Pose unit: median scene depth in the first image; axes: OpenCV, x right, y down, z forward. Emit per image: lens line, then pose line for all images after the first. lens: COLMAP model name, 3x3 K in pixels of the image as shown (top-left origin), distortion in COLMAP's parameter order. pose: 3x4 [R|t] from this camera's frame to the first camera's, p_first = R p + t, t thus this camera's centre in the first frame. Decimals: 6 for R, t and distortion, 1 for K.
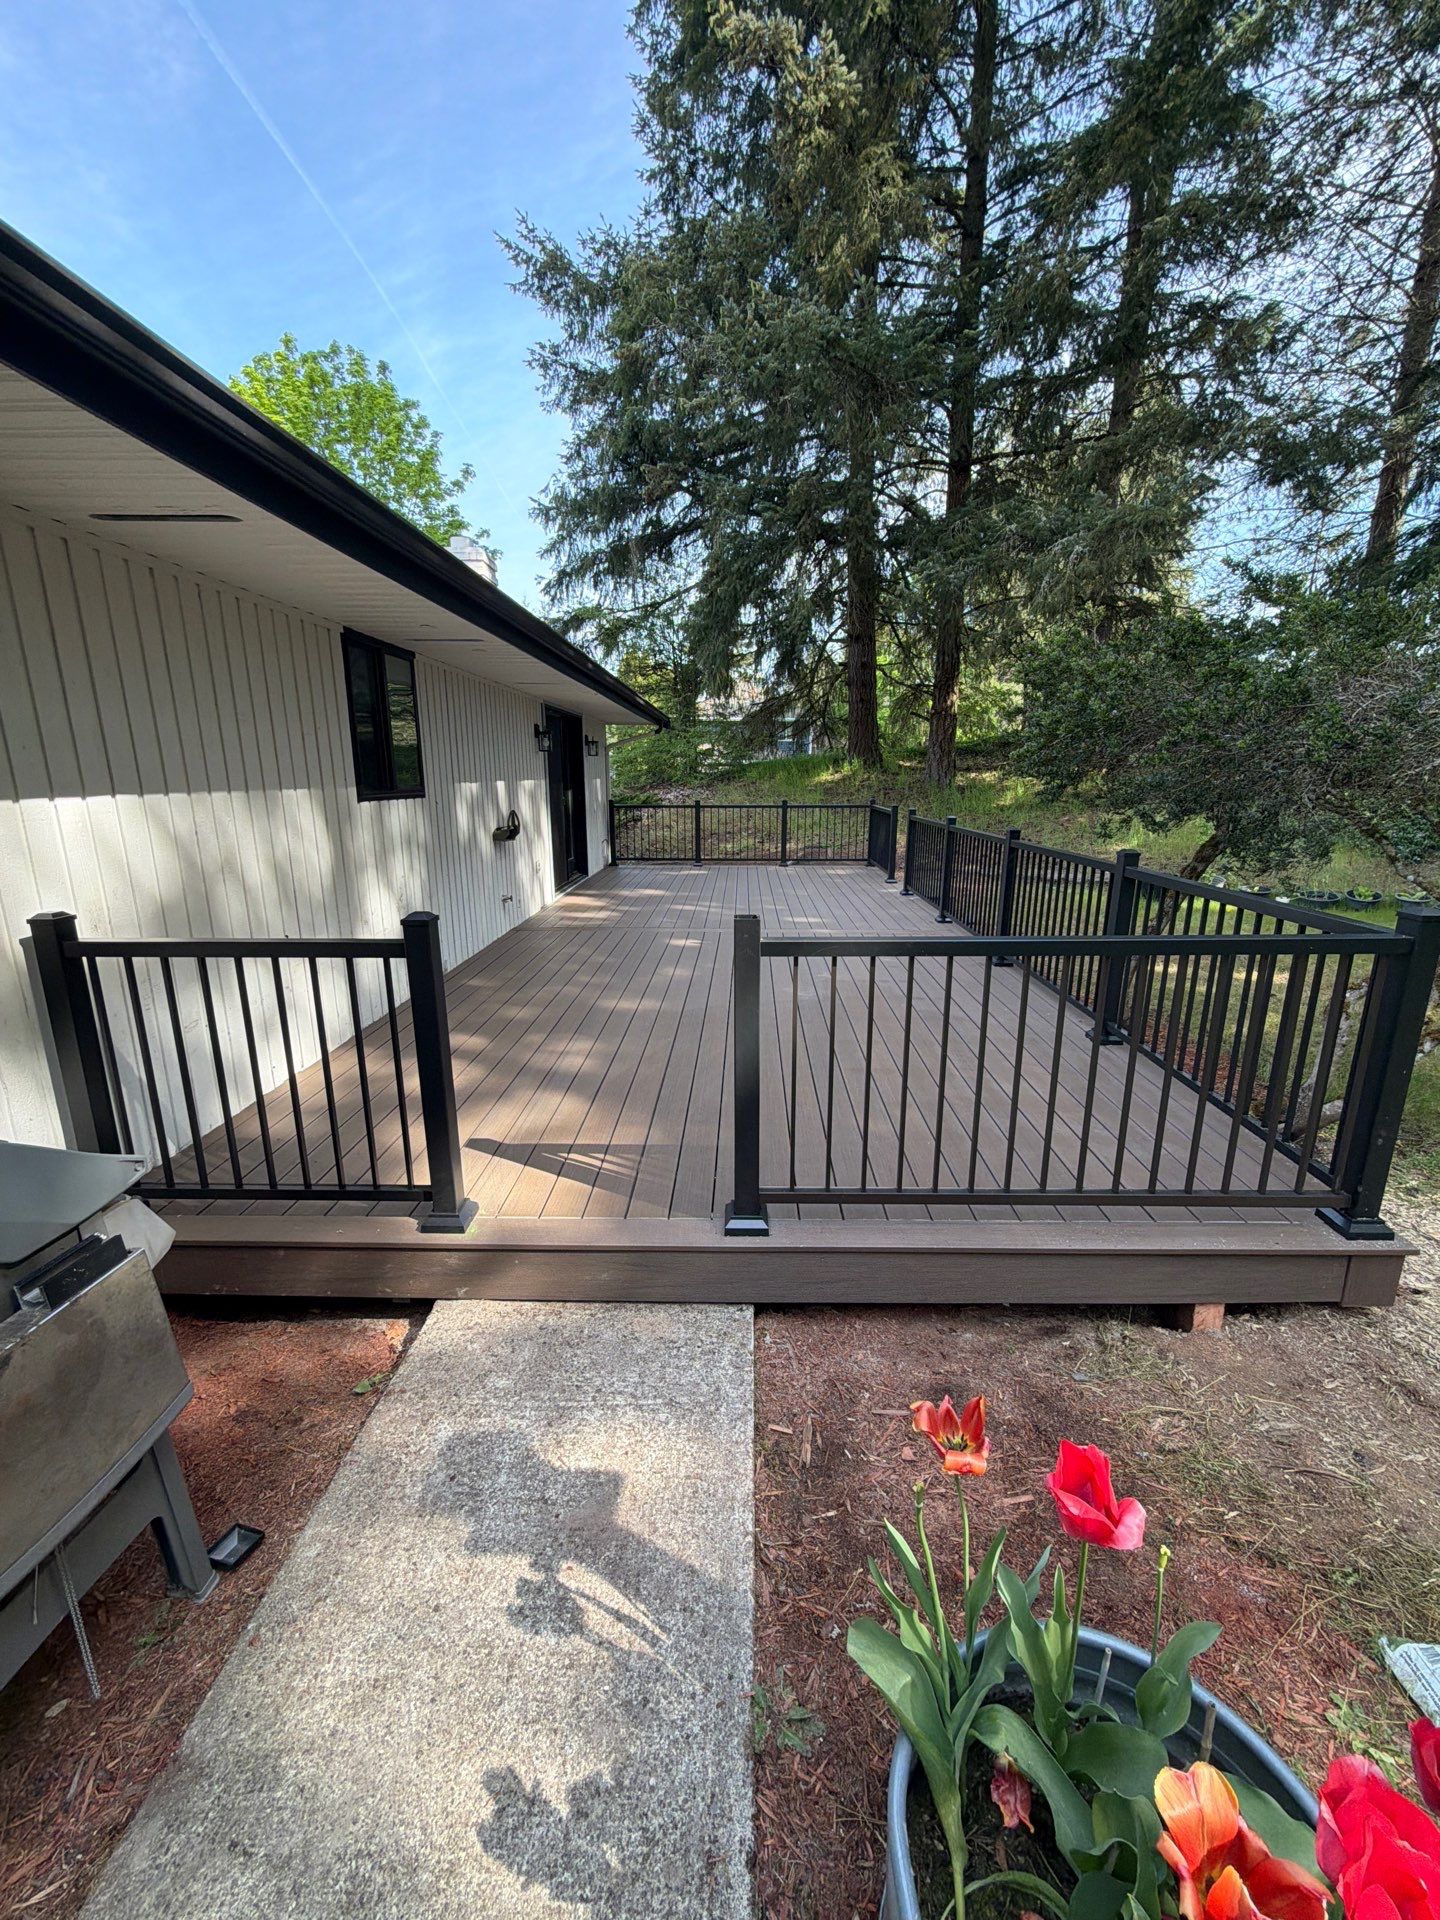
lens RADIAL K [[758.6, 0, 725.2], [0, 758.6, 961.4], [0, 0, 1]] dist [0.000865, -0.000214]
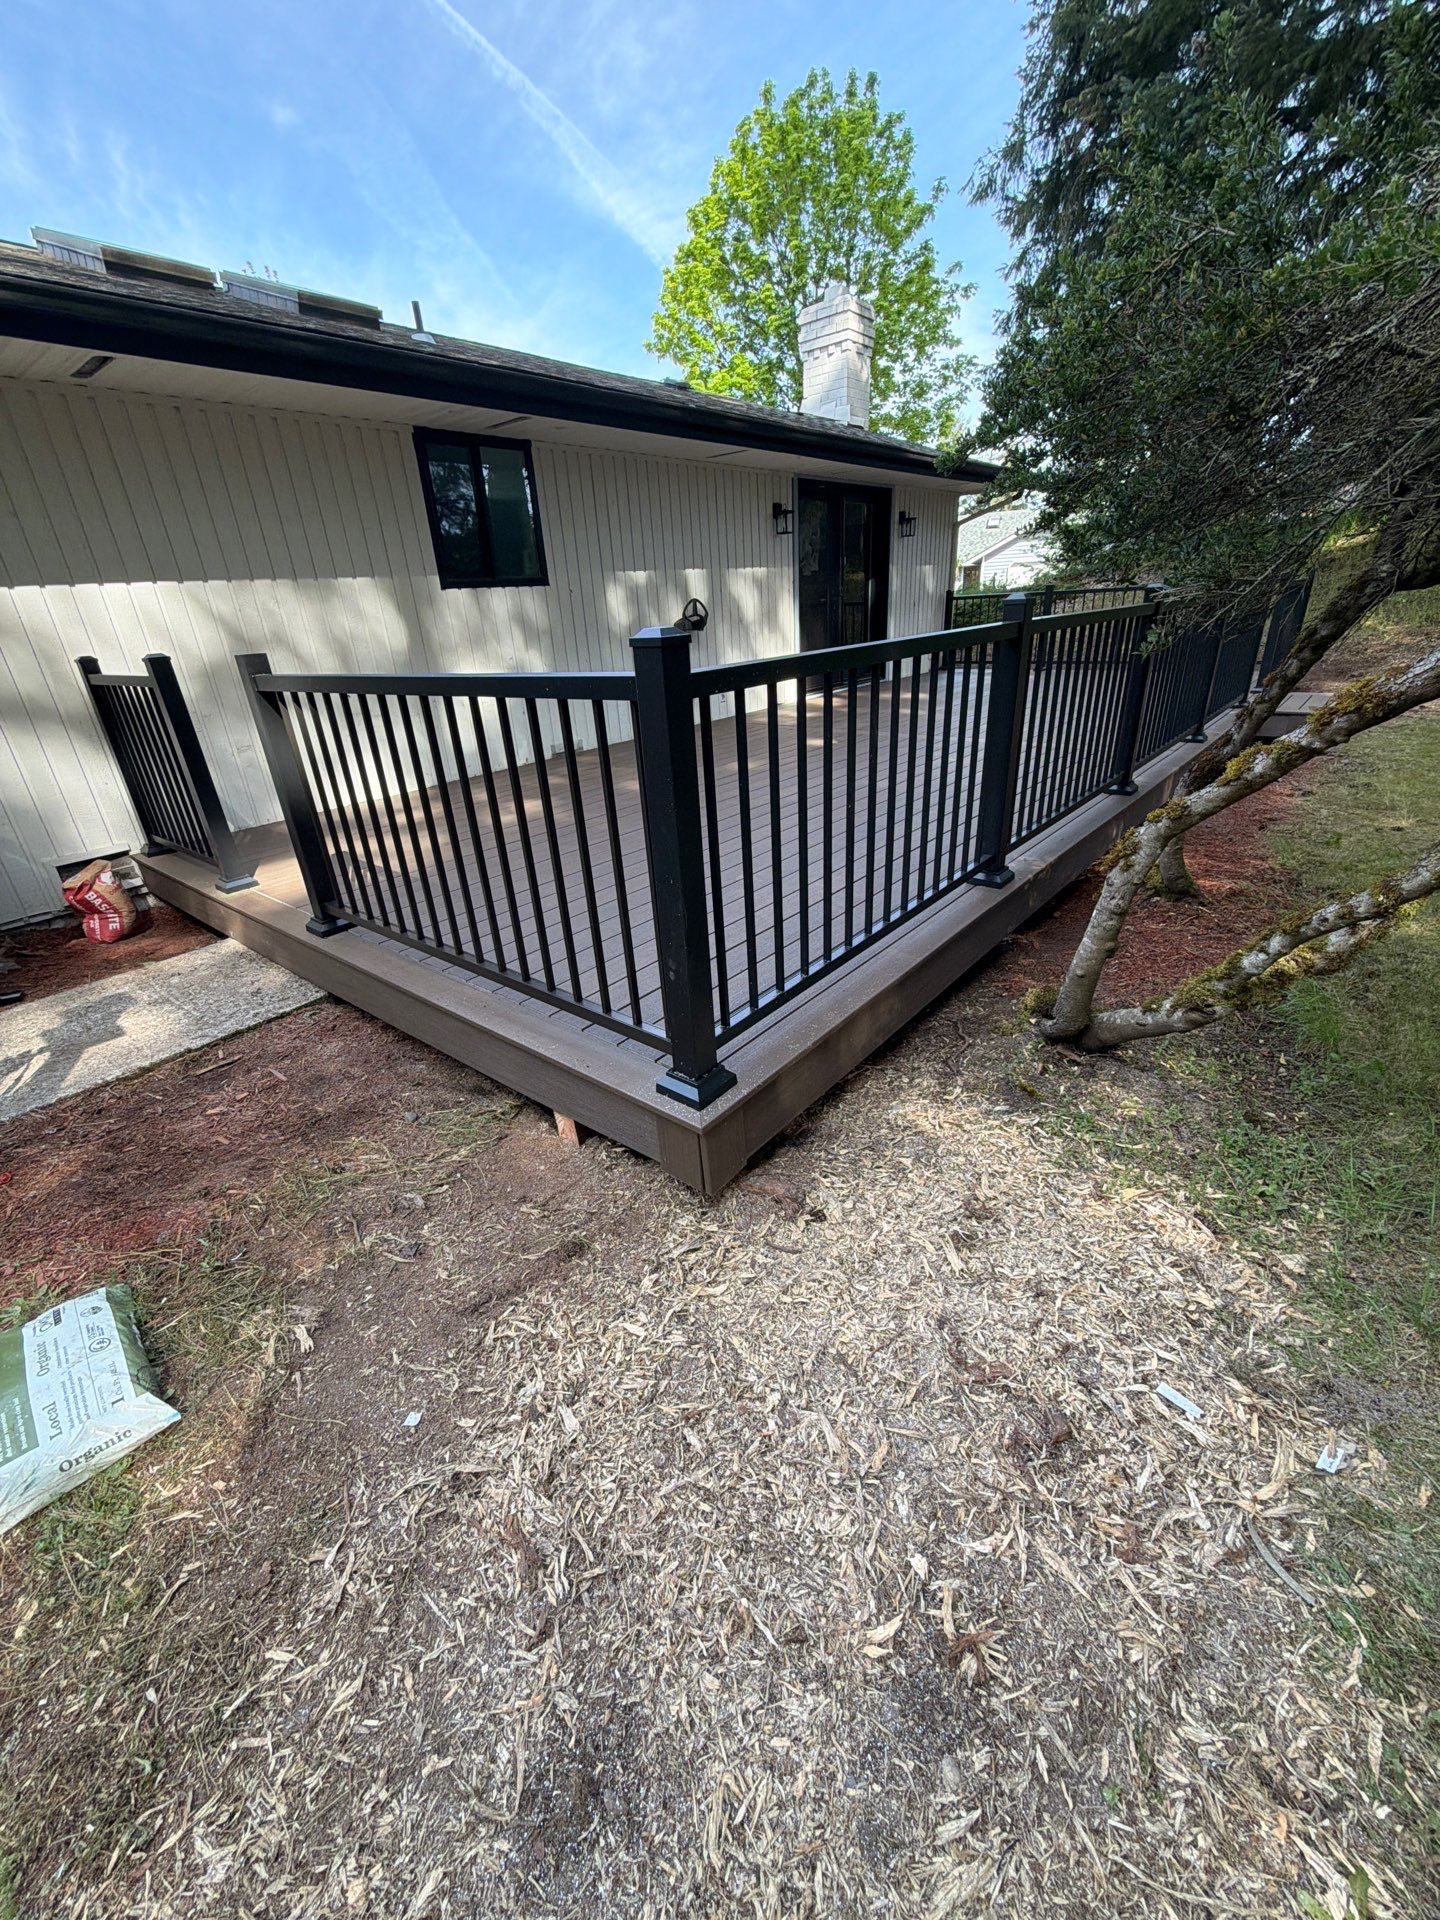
lens RADIAL K [[758.6, 0, 718.2], [0, 758.6, 965.9], [0, 0, 1]] dist [0.000865, -0.000214]
pose [[0.776428, 0.229479, -0.586940, 1.264404], [-0.092416, 0.962738, 0.254154, 0.036320], [0.623393, -0.143089, 0.768705, 0.454588]]
